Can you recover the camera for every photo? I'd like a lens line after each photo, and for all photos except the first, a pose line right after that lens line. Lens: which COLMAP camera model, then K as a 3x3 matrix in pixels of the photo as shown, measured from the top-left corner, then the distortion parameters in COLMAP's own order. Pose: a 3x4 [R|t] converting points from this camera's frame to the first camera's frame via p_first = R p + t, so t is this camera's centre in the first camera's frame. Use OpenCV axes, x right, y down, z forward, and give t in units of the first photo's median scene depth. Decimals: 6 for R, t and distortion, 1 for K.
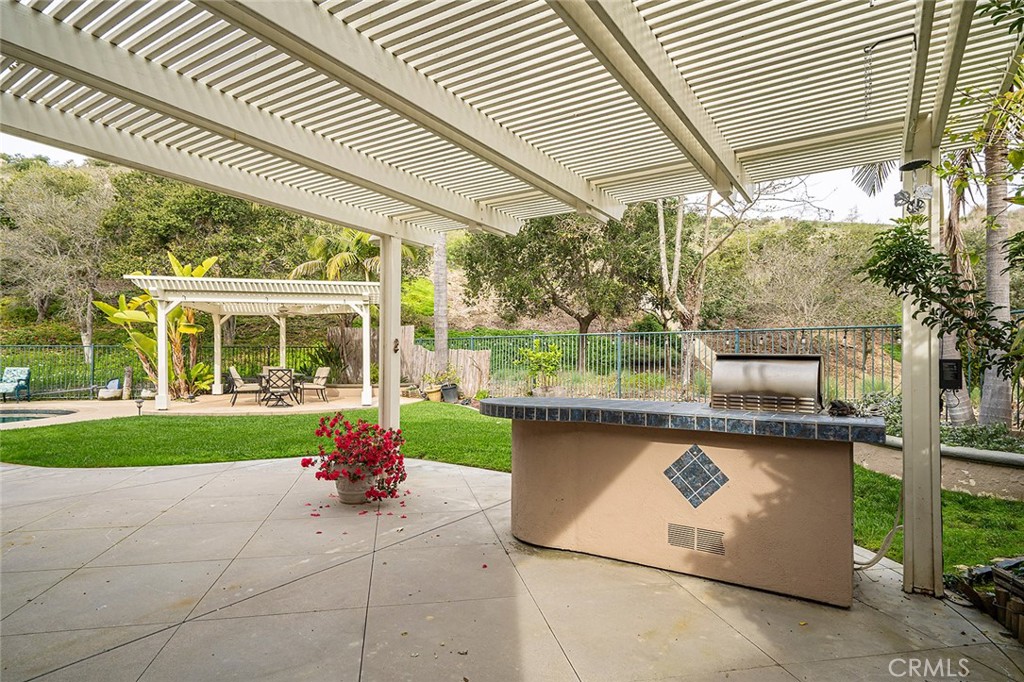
lens RADIAL K [[563.9, 0, 511.3], [0, 563.9, 347.3], [0, 0, 1]] dist [-0.000637, 0.000392]
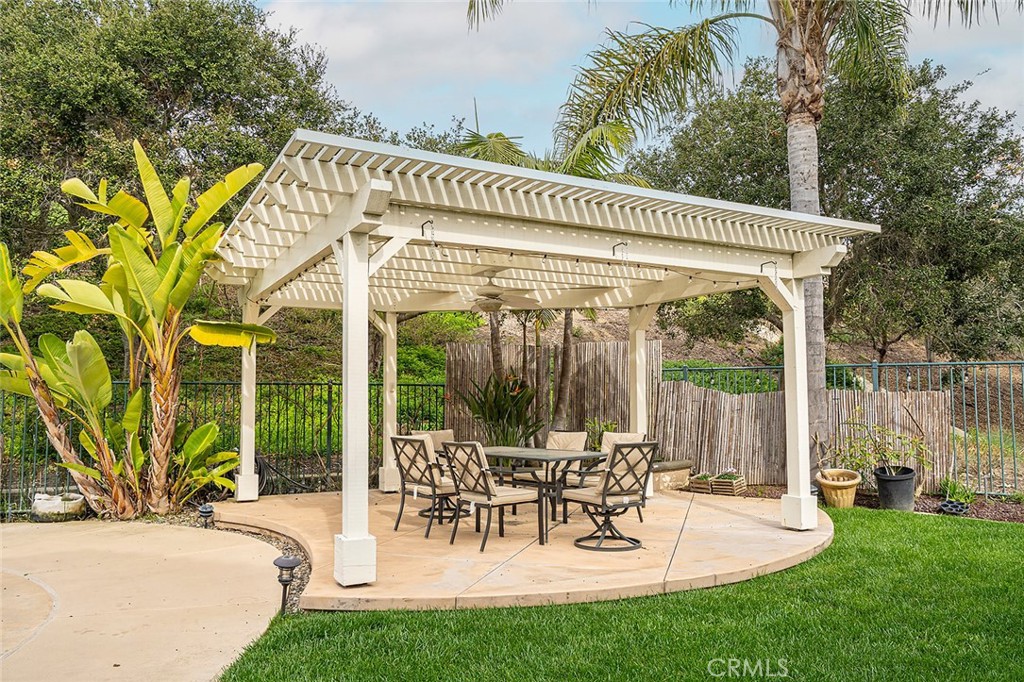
lens RADIAL K [[760.0, 0, 512.0], [0, 760.0, 341.0], [0, 0, 1]] dist [0.020156, 0.001846]
pose [[0.971498, 0.017488, 0.236403, -0.476502], [-0.003024, 0.998108, -0.061409, 0.002536], [-0.237030, 0.058944, 0.969713, 0.422631]]
